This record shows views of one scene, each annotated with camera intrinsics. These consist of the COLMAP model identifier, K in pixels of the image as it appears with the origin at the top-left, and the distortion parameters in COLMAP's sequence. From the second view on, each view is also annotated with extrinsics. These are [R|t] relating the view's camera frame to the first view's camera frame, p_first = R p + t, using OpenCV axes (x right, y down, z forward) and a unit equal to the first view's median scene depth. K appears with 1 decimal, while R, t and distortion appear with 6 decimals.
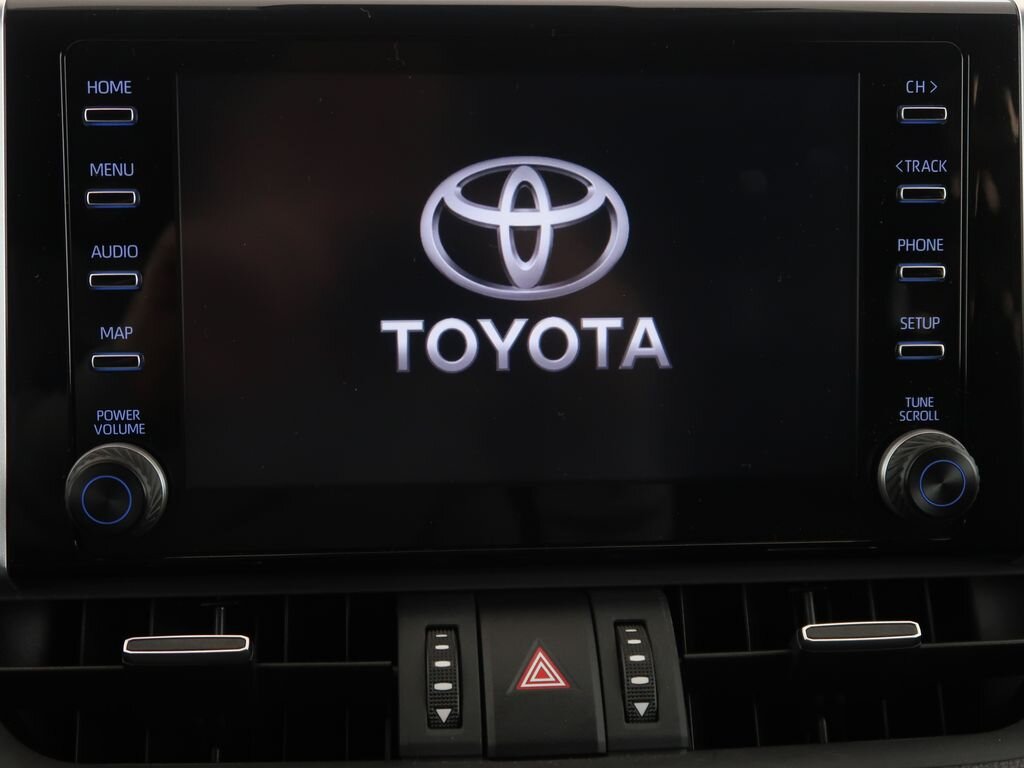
lens RADIAL K [[1445.3, 0, 512.0], [0, 1445.3, 384.0], [0, 0, 1]] dist [-0.006673, -0.022077]
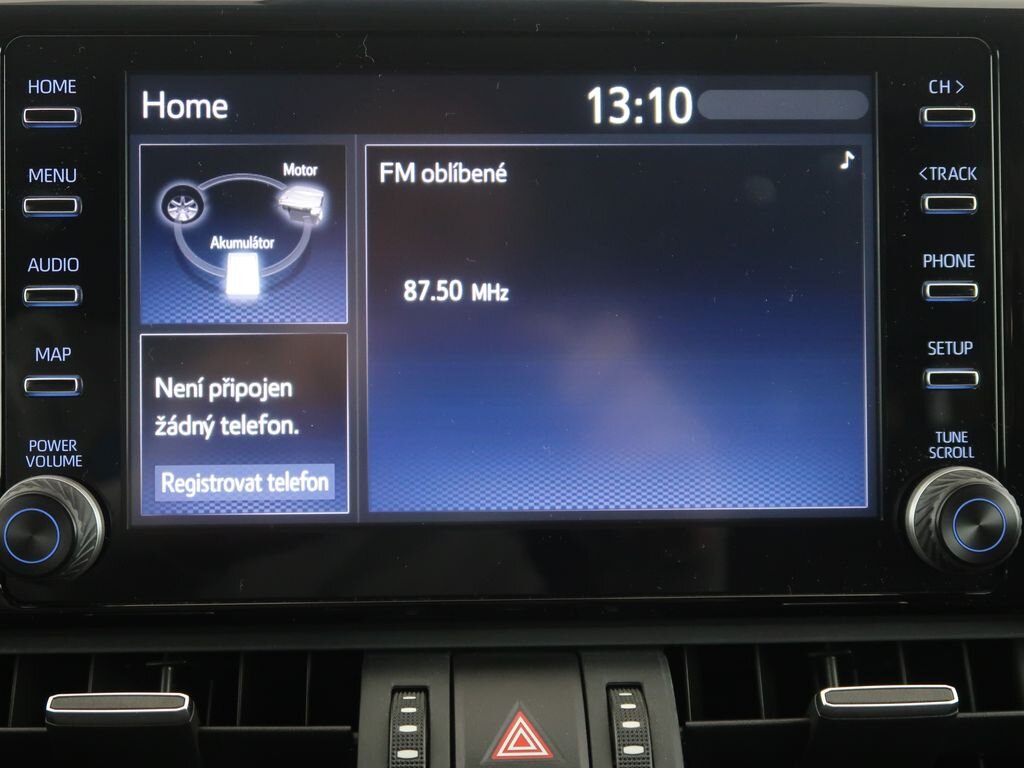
lens RADIAL K [[1445.3, 0, 512.0], [0, 1445.3, 384.0], [0, 0, 1]] dist [-0.006673, -0.022077]
pose [[0.999492, 0.001305, -0.031849, 0.041960], [-0.003924, 0.996598, -0.082318, 0.056194], [0.031633, 0.082401, 0.996097, 0.109225]]
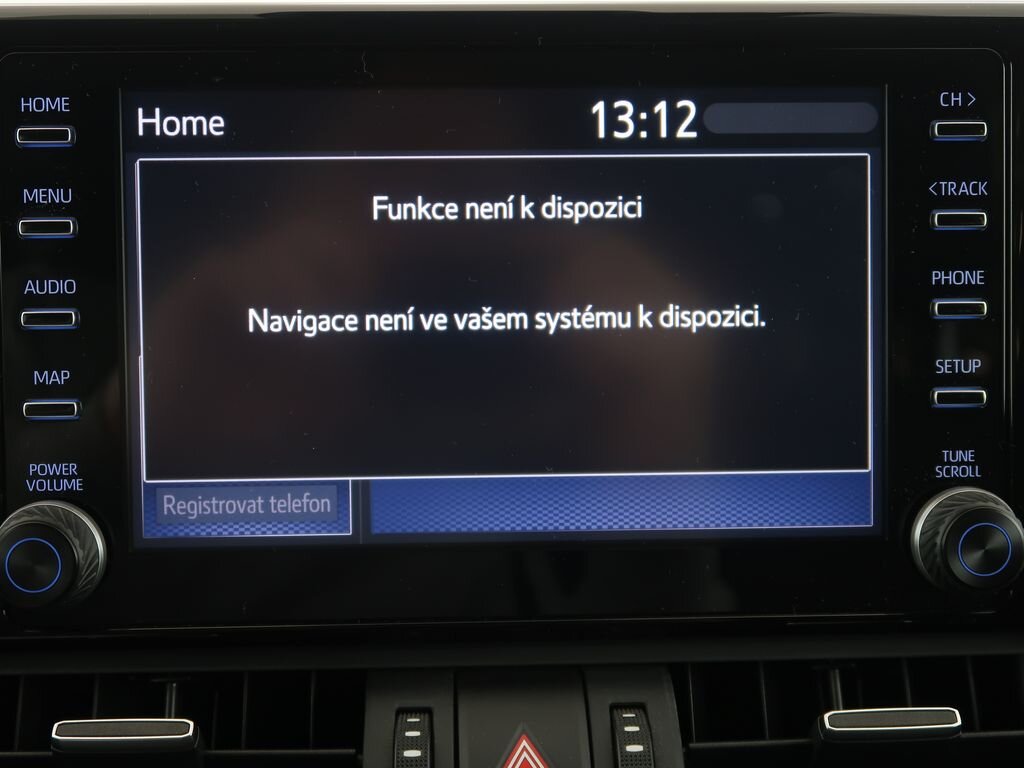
lens RADIAL K [[1445.3, 0, 512.0], [0, 1445.3, 384.0], [0, 0, 1]] dist [-0.006673, -0.022077]
pose [[0.999381, 0.000120, -0.035184, 0.042879], [-0.001152, 0.999570, -0.029316, -0.005387], [0.035166, 0.029338, 0.998951, 0.114571]]
